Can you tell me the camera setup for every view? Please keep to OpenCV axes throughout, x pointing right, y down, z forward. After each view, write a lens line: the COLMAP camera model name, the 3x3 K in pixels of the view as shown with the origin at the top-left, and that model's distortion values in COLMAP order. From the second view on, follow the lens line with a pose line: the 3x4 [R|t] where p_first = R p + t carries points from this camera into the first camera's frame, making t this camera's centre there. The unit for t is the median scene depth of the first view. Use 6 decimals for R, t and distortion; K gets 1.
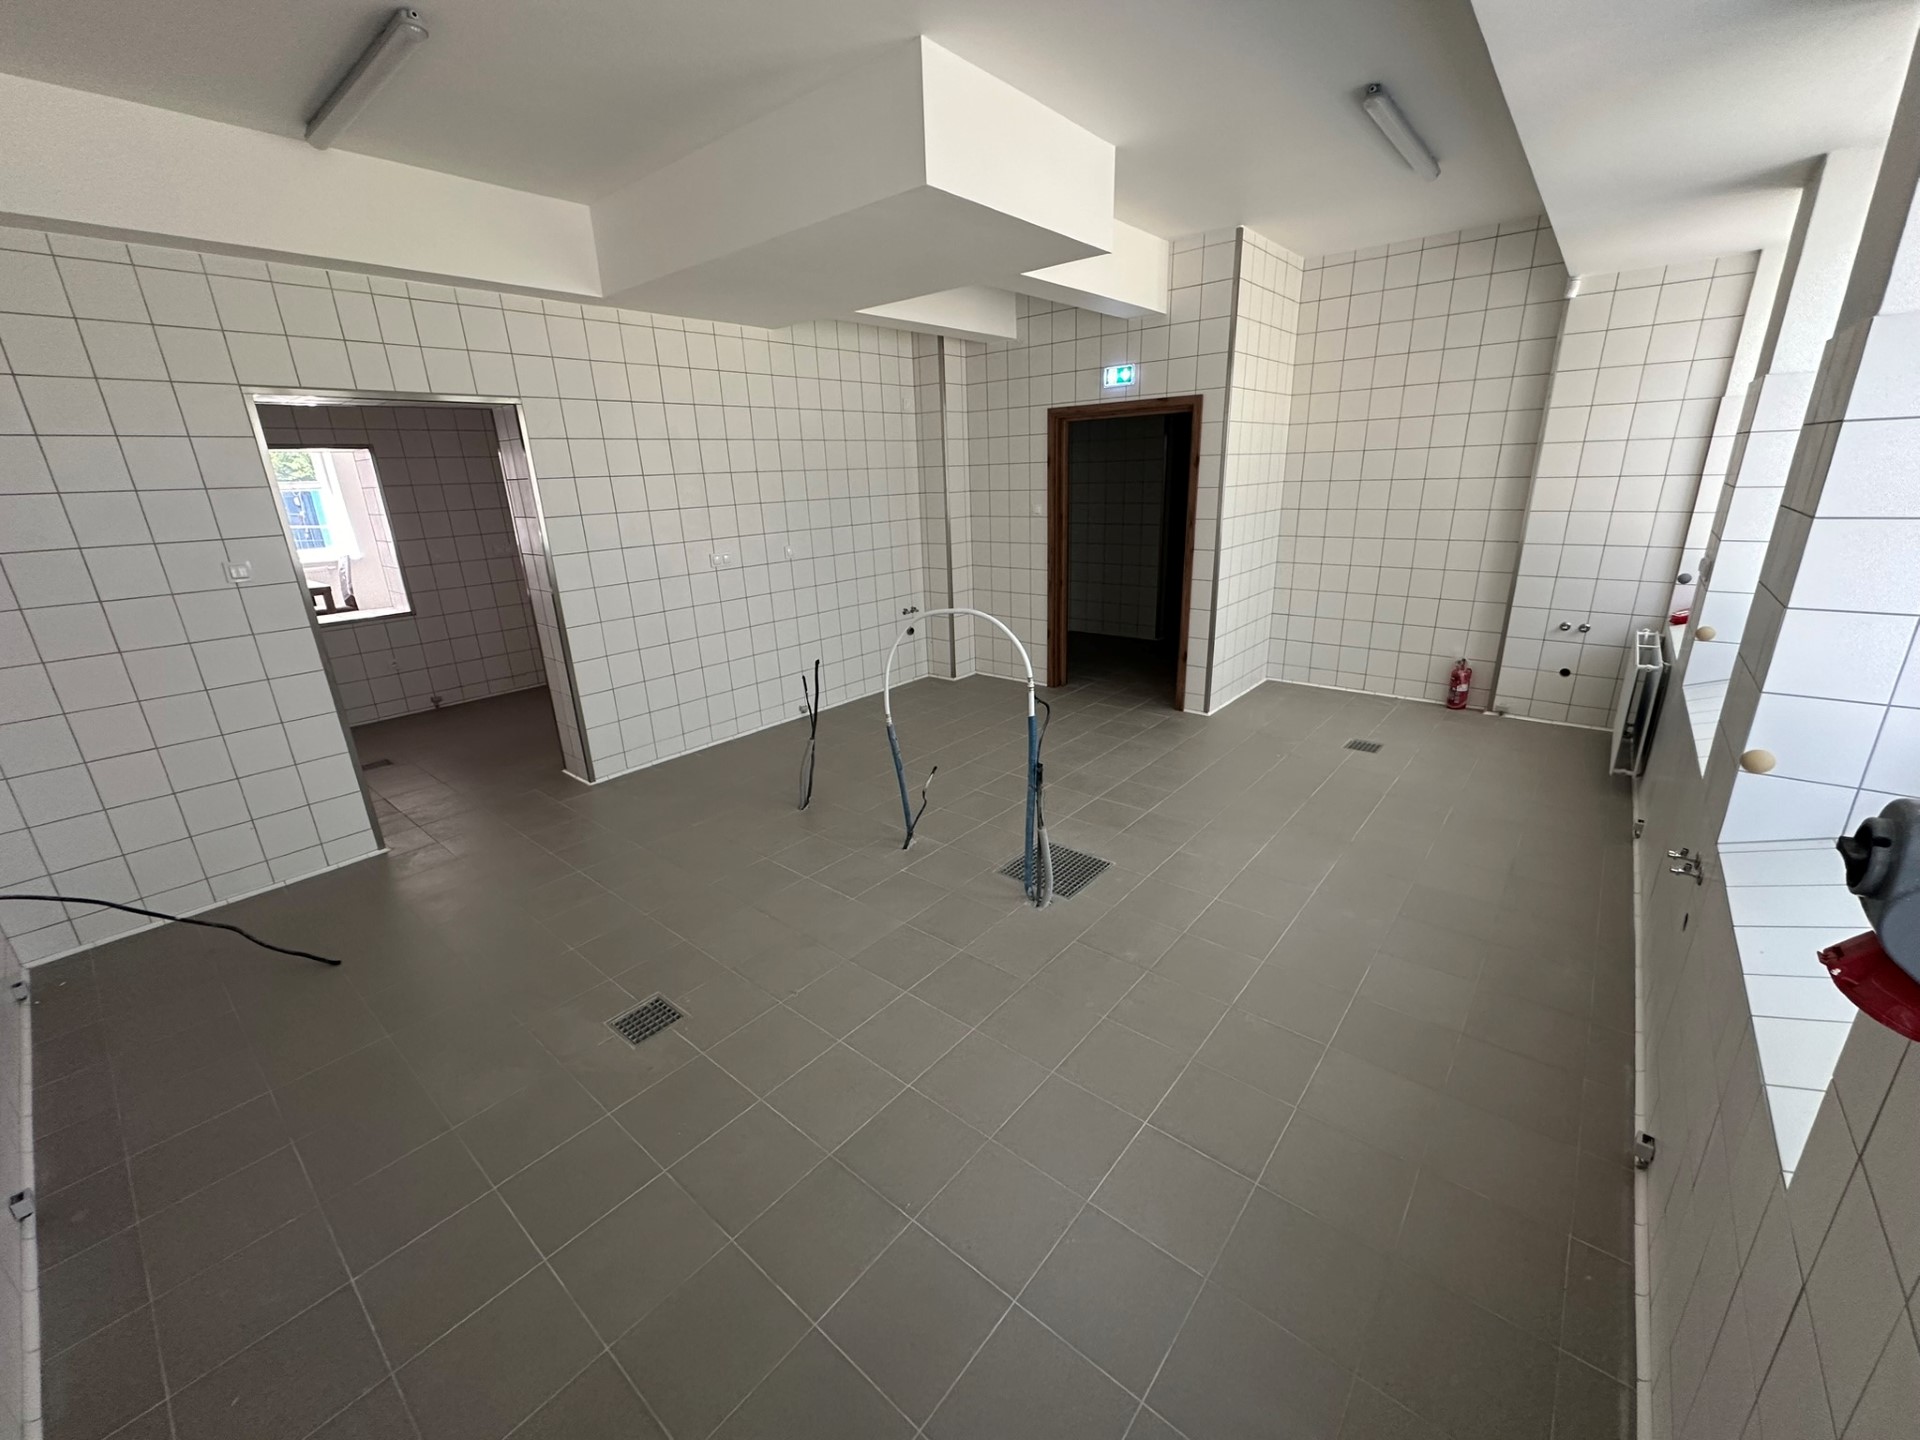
lens RADIAL K [[763.9, 0, 959.6], [0, 763.9, 716.6], [0, 0, 1]] dist [-0.000880, -0.000085]
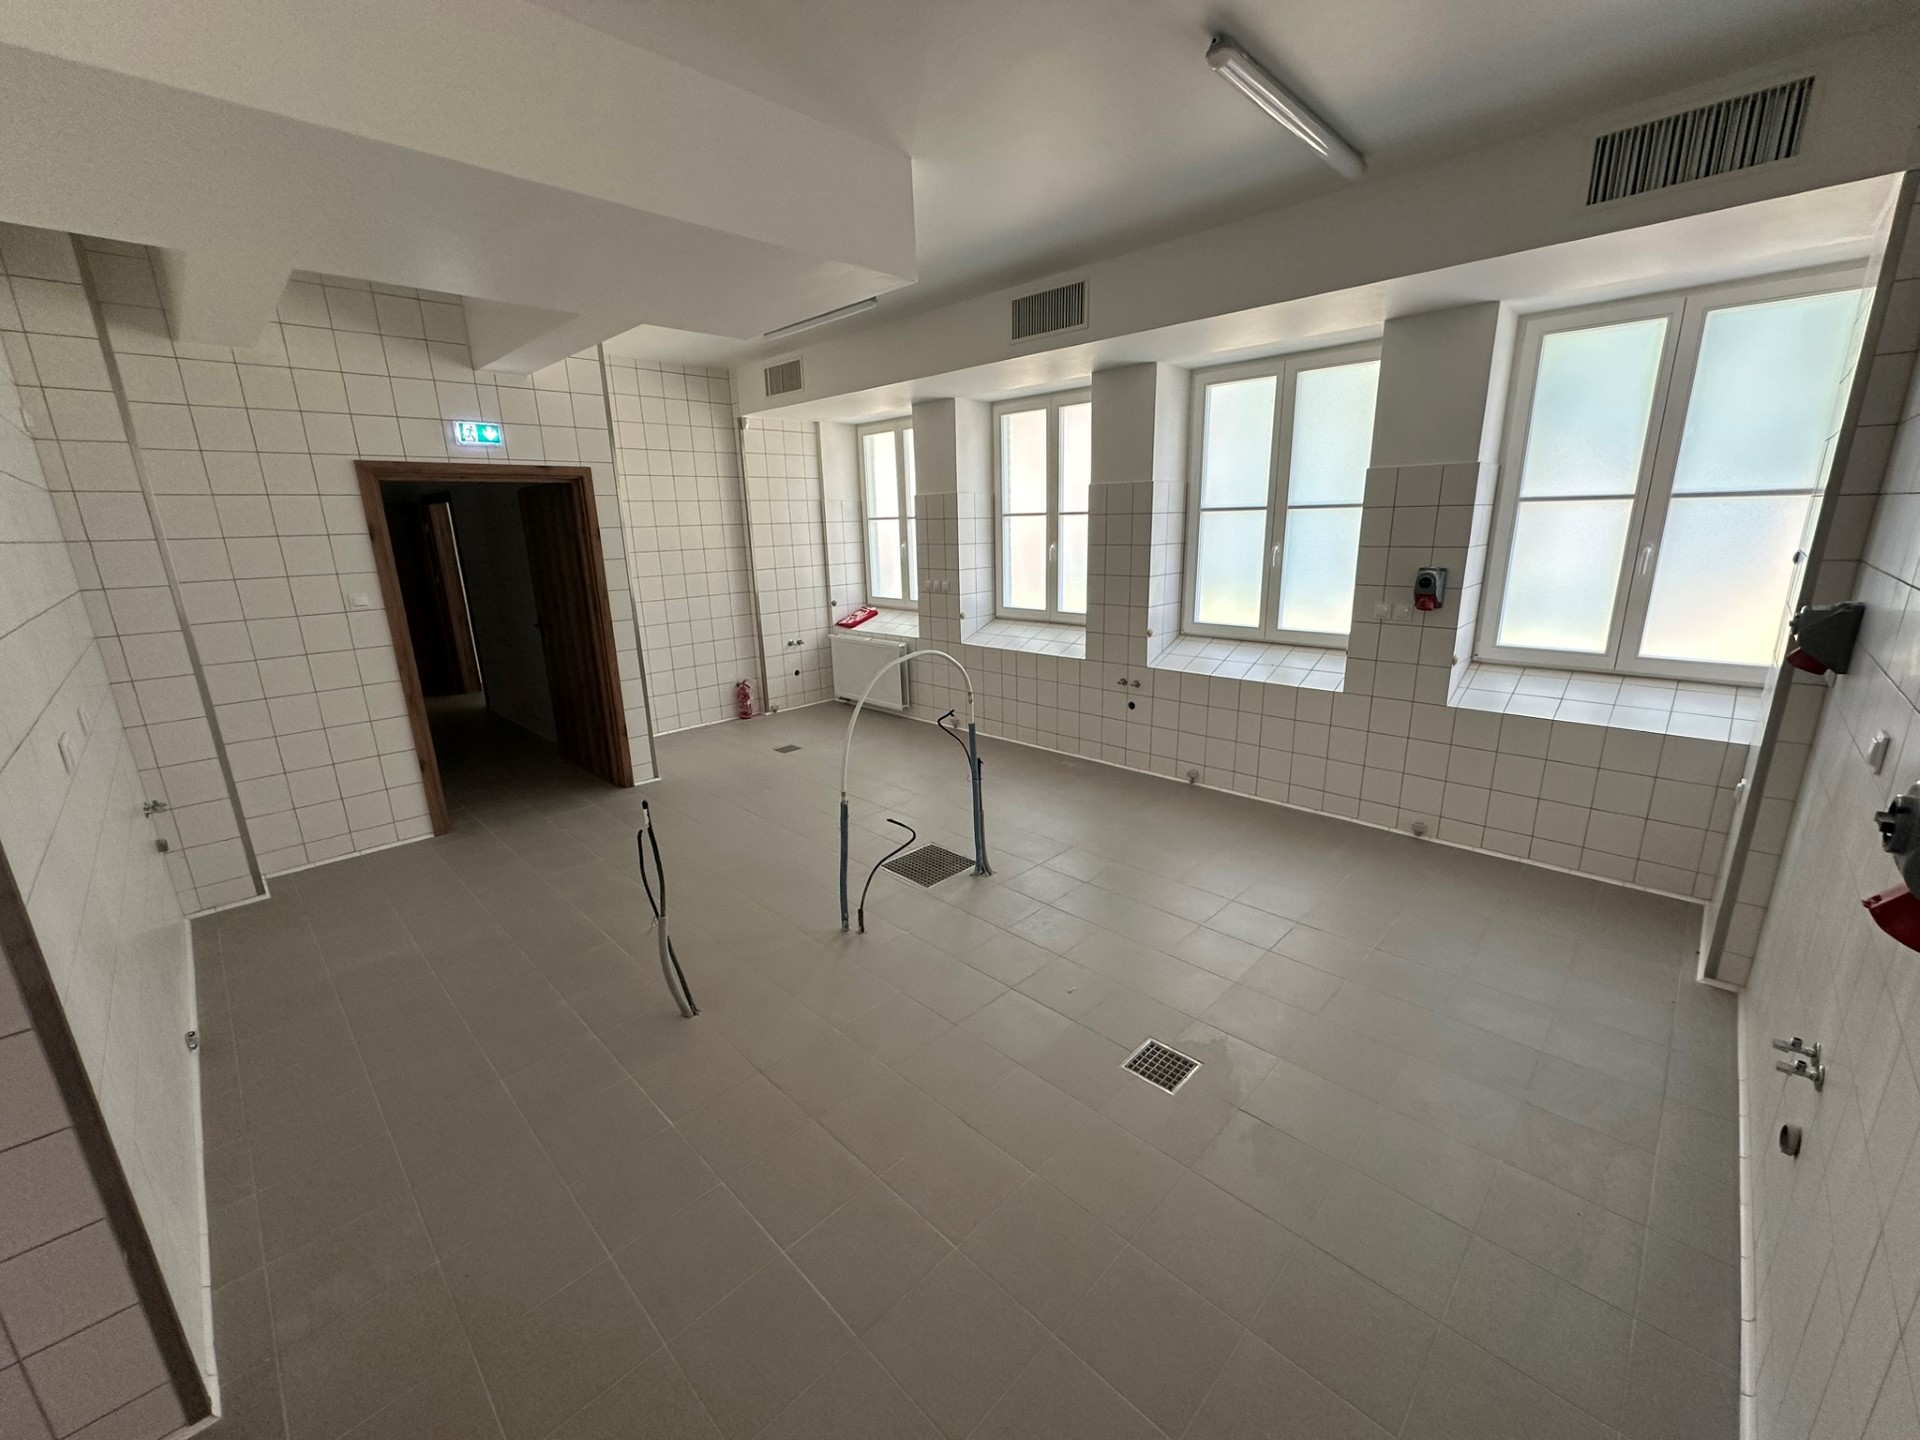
lens RADIAL K [[763.9, 0, 960.1], [0, 763.9, 720.7], [0, 0, 1]] dist [-0.000880, -0.000085]
pose [[0.084013, -0.224673, 0.970806, -0.631774], [0.325182, 0.927095, 0.186416, -0.138589], [-0.941912, 0.300027, 0.150948, 0.470735]]
